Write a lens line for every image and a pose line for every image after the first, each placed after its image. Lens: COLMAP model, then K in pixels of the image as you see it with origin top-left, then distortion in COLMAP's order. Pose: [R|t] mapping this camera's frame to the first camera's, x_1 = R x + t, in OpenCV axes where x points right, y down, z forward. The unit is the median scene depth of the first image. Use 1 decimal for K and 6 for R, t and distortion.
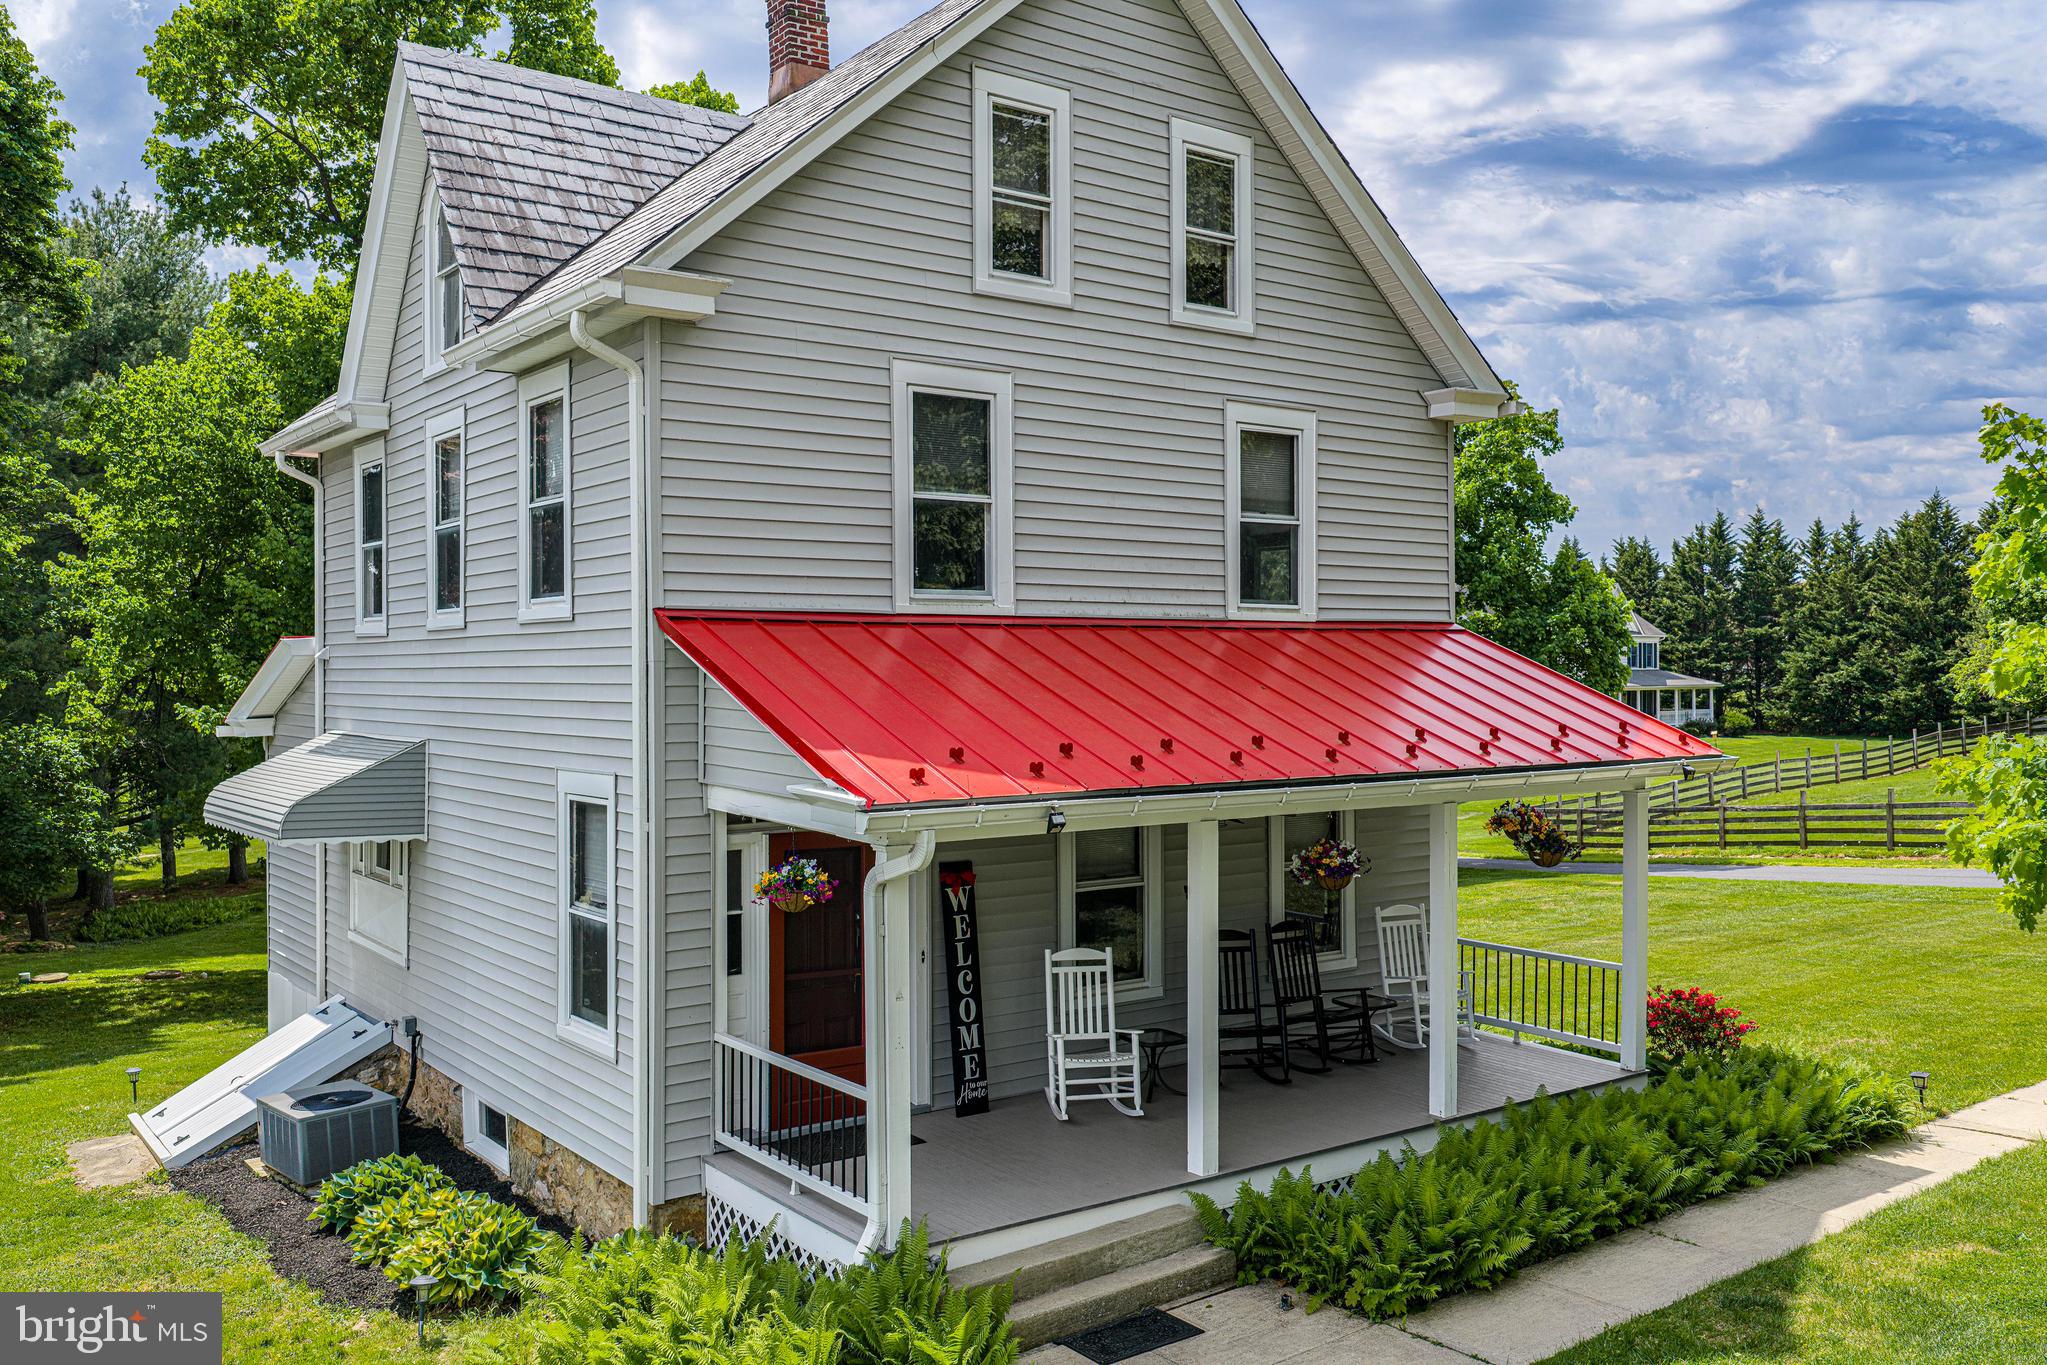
lens RADIAL K [[1737.5, 0, 993.1], [0, 1737.5, 679.5], [0, 0, 1]] dist [0.005217, -0.023249]
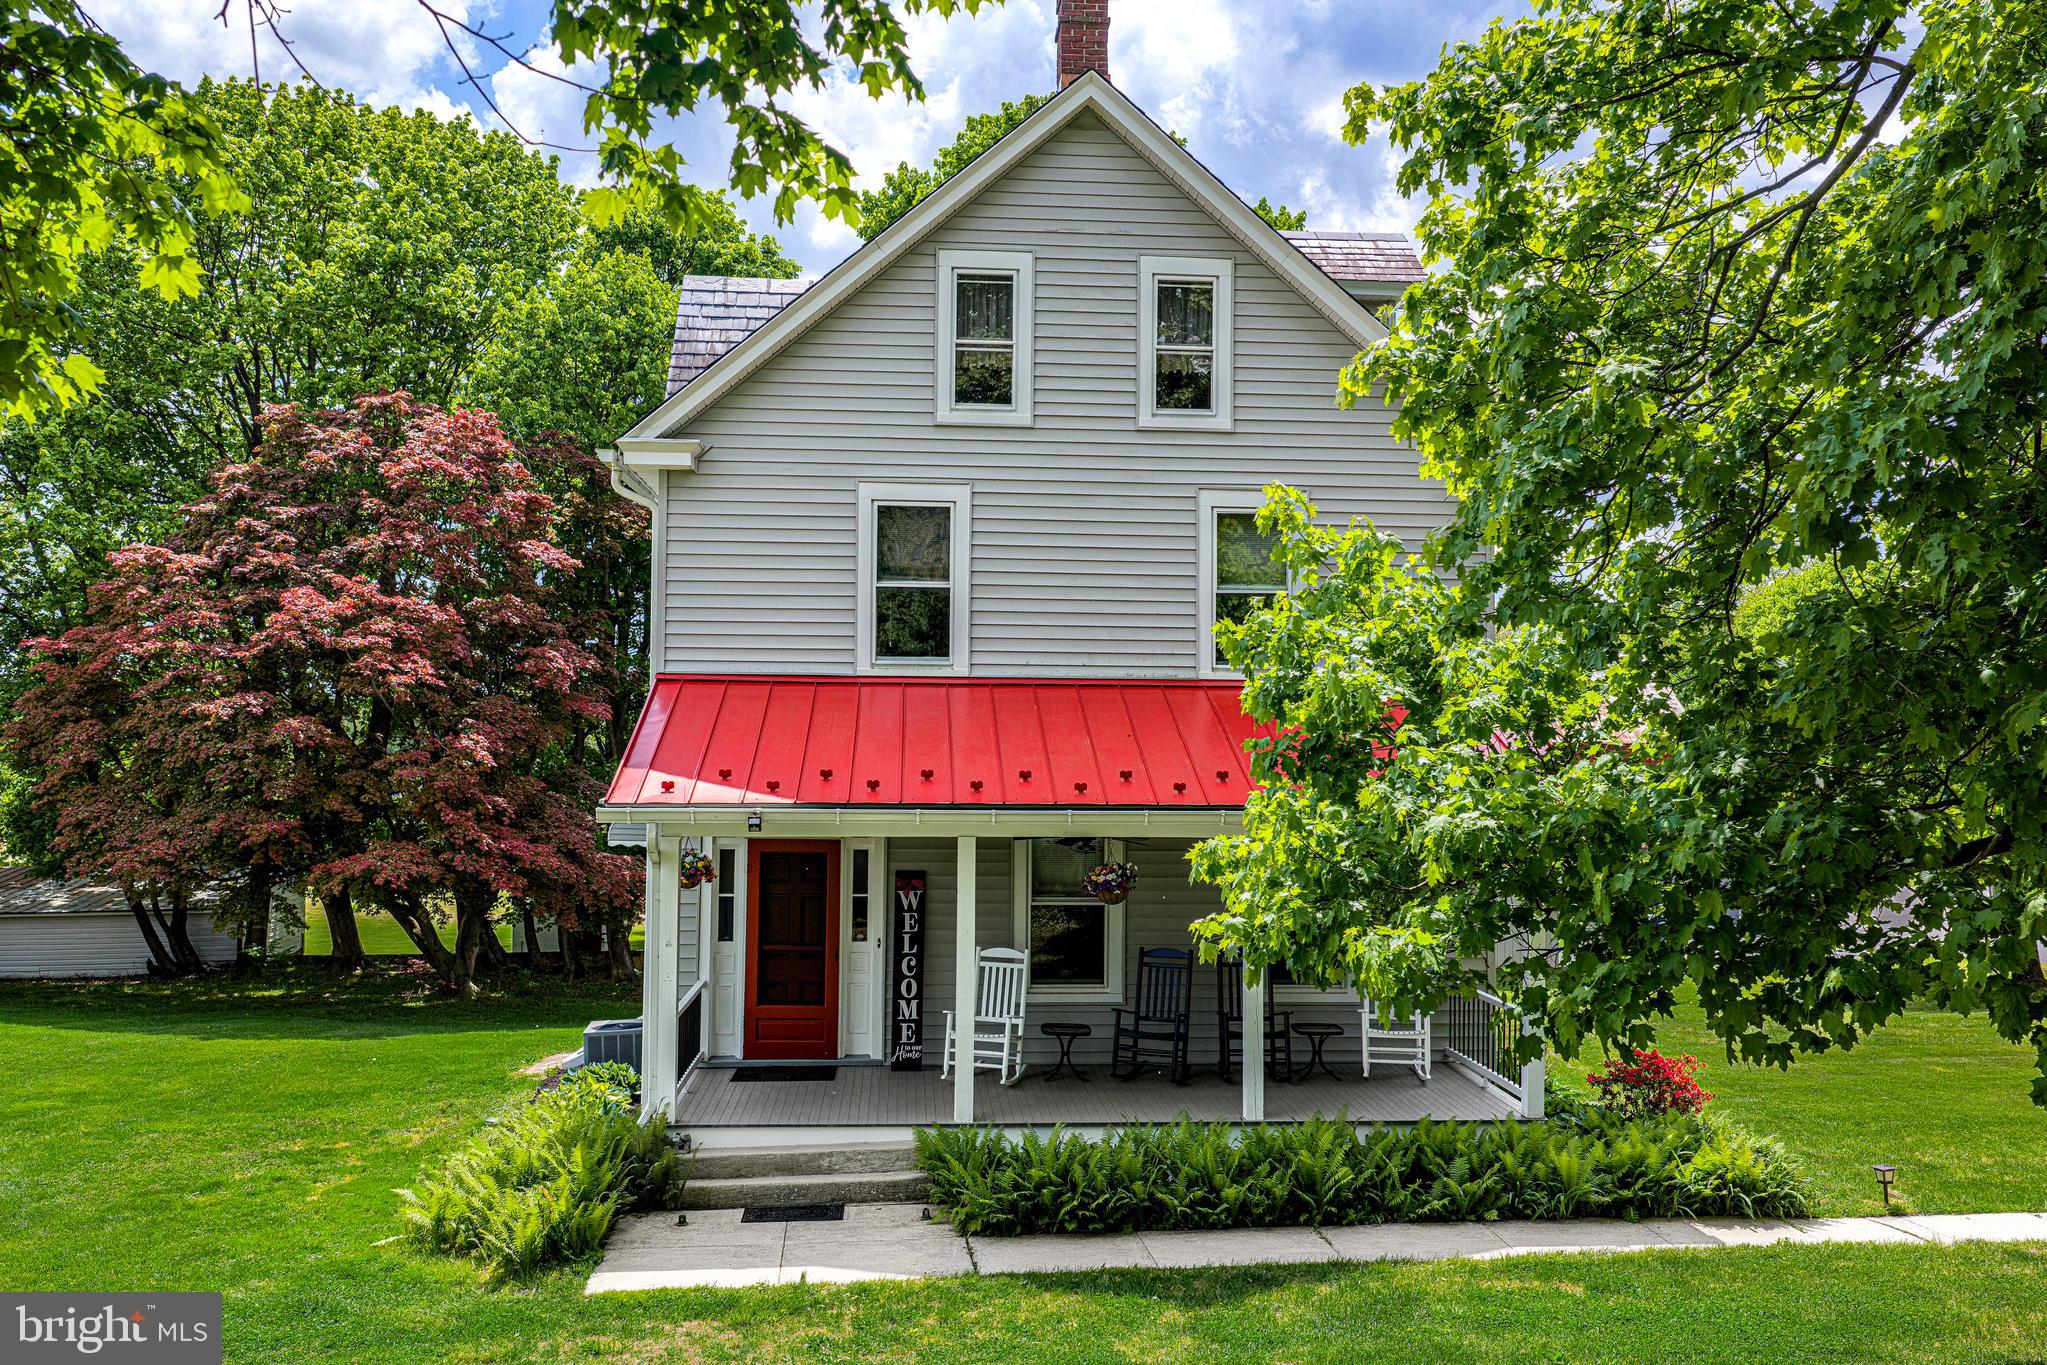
lens RADIAL K [[1737.5, 0, 993.1], [0, 1737.5, 679.5], [0, 0, 1]] dist [0.005217, -0.023249]
pose [[0.837665, -0.012145, -0.546049, 0.718890], [-0.014688, 0.998890, -0.044750, 0.020979], [0.545987, 0.045506, 0.836557, -0.035391]]
